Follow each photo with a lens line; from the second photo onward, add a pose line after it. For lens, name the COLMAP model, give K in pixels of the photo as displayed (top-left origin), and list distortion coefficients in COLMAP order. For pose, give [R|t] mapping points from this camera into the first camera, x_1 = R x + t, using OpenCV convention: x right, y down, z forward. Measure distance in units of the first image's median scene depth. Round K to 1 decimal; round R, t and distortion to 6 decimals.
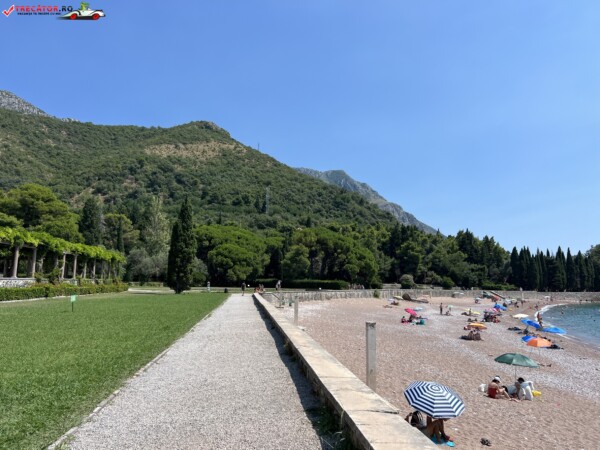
lens RADIAL K [[452.7, 0, 302.7], [0, 452.7, 230.5], [0, 0, 1]] dist [0.061687, -0.074847]
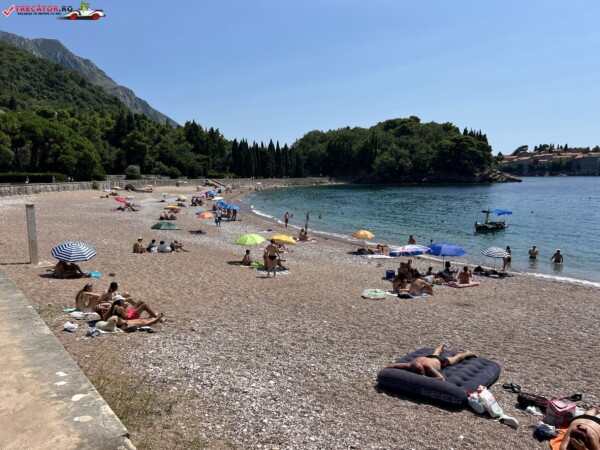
lens RADIAL K [[455.3, 0, 299.6], [0, 455.3, 226.3], [0, 0, 1]] dist [0.042083, -0.041907]
pose [[0.851513, -0.082186, 0.517853, 0.004385], [-0.037975, 0.975379, 0.217241, -0.001503], [-0.522957, -0.204649, 0.827427, -0.015954]]
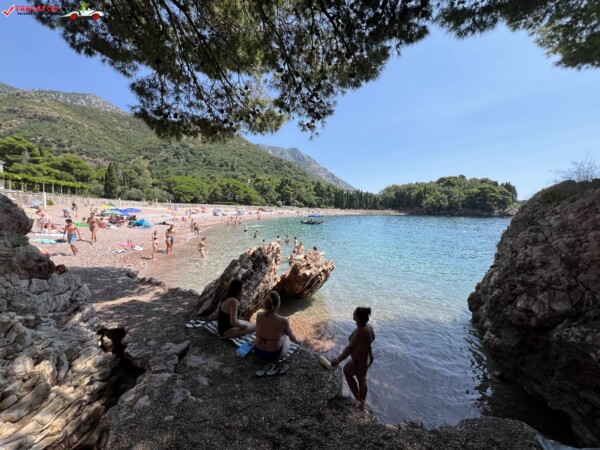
lens RADIAL K [[240.9, 0, 300.5], [0, 240.9, 226.0], [0, 0, 1]] dist [0.000019, 0.000029]
pose [[0.995938, -0.003136, 0.089989, 0.088552], [-0.013173, 0.983566, 0.180065, 0.002401], [-0.089075, -0.180519, 0.979530, -0.059028]]
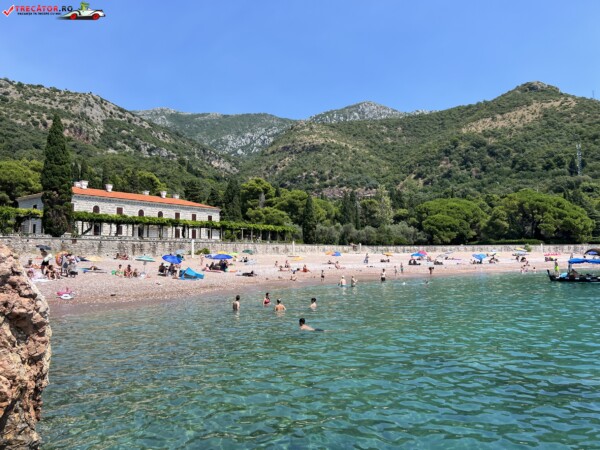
lens RADIAL K [[454.0, 0, 298.3], [0, 454.0, 224.1], [0, 0, 1]] dist [0.035223, -0.047735]
pose [[0.713840, -0.075067, -0.696274, 0.130110], [0.102594, 0.994721, -0.002062, 0.006044], [0.692753, -0.069962, 0.717773, -0.044645]]
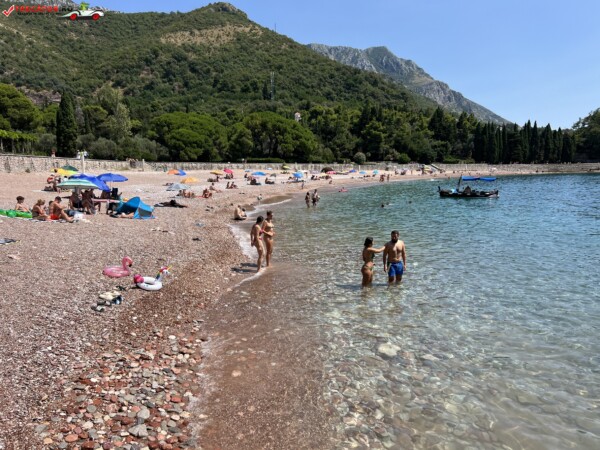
lens RADIAL K [[454.8, 0, 296.5], [0, 454.8, 223.5], [0, 0, 1]] dist [0.041105, -0.038313]
pose [[0.993260, -0.013087, -0.115167, 0.078915], [0.039003, 0.973399, 0.225770, 0.004004], [0.109149, -0.228740, 0.967349, -0.045285]]
